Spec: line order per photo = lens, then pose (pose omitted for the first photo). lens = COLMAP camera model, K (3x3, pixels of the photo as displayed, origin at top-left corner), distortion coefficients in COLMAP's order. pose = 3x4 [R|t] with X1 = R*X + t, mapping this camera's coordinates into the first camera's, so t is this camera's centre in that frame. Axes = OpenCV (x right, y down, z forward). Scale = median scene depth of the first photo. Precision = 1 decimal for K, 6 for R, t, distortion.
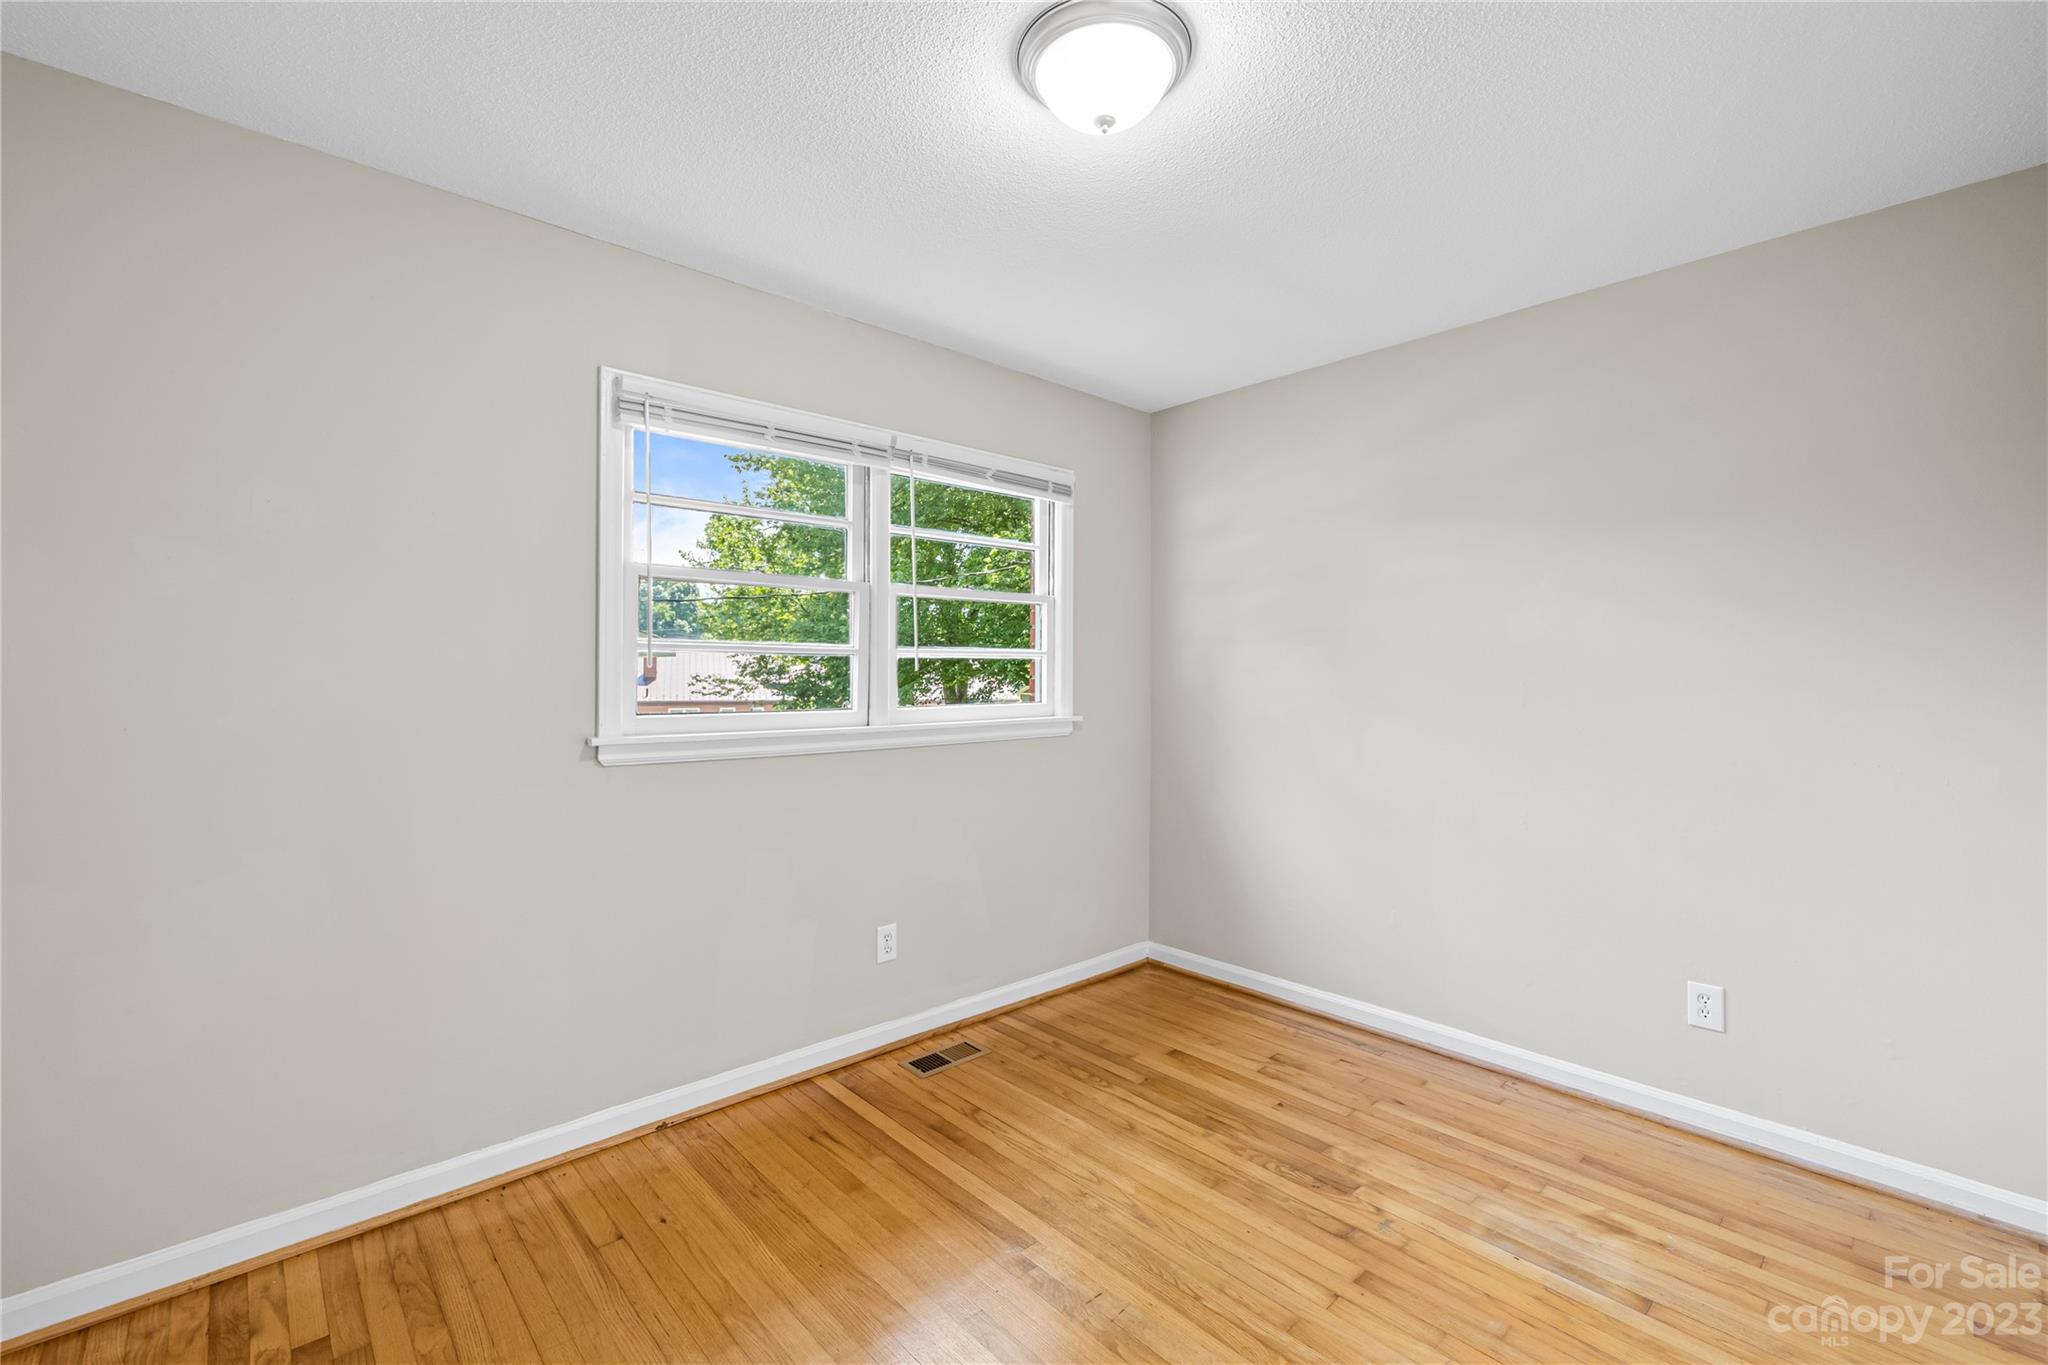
lens RADIAL K [[866.6, 0, 1028.2], [0, 866.6, 675.0], [0, 0, 1]] dist [0.001151, 0.000114]
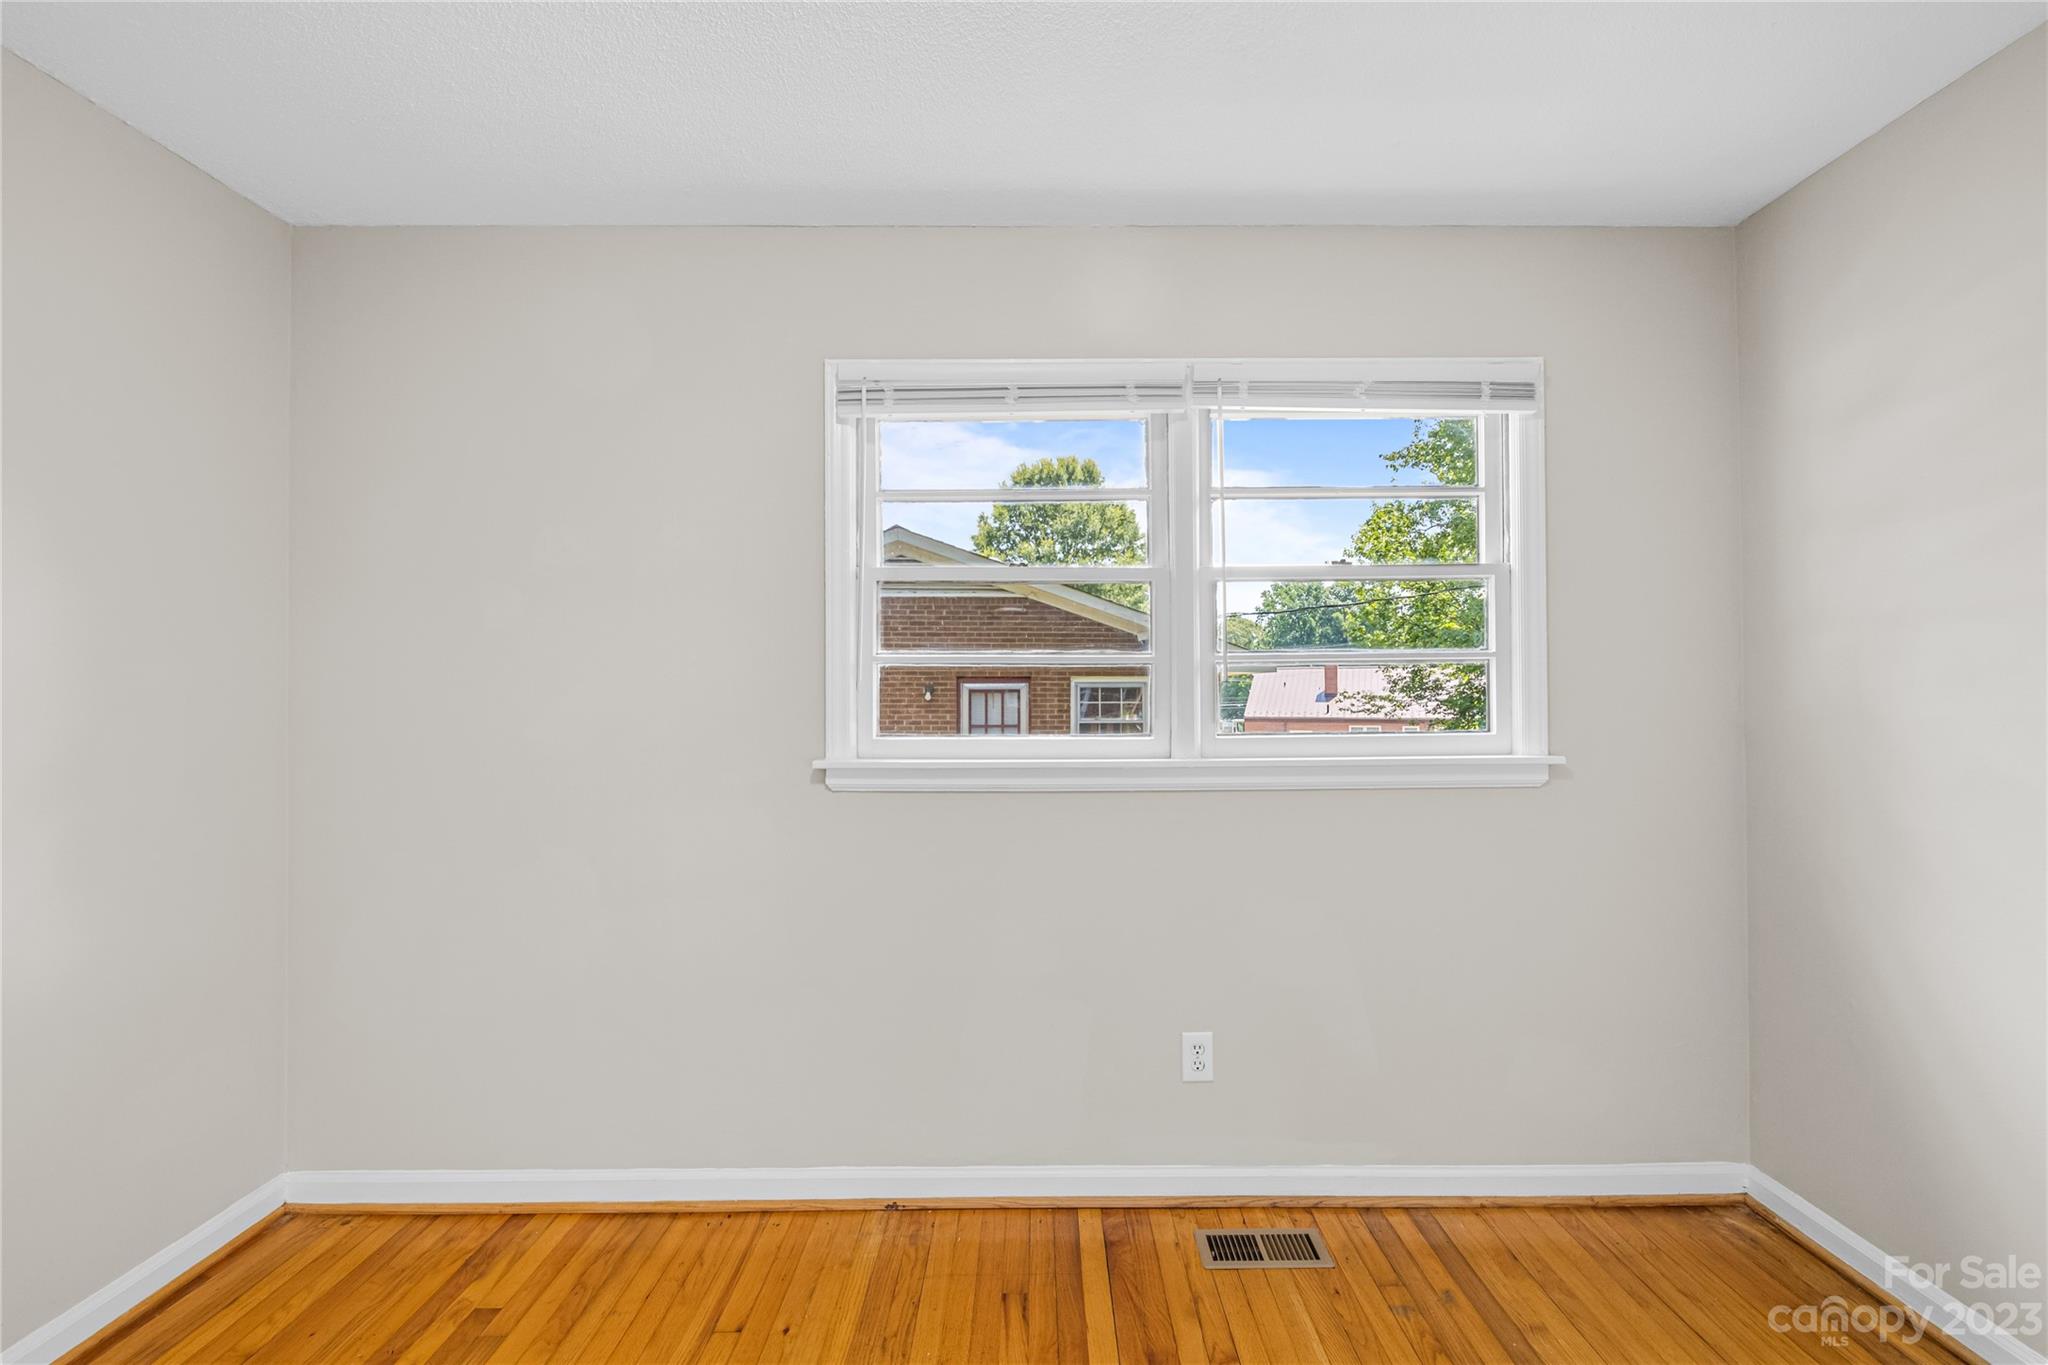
lens RADIAL K [[906.0, 0, 1034.7], [0, 906.0, 676.9], [0, 0, 1]] dist [0.000235, -0.000286]
pose [[0.745372, -0.015239, -0.666474, 0.248691], [0.004906, 0.999837, -0.017374, 0.001547], [0.666631, 0.009680, 0.745325, 0.334132]]
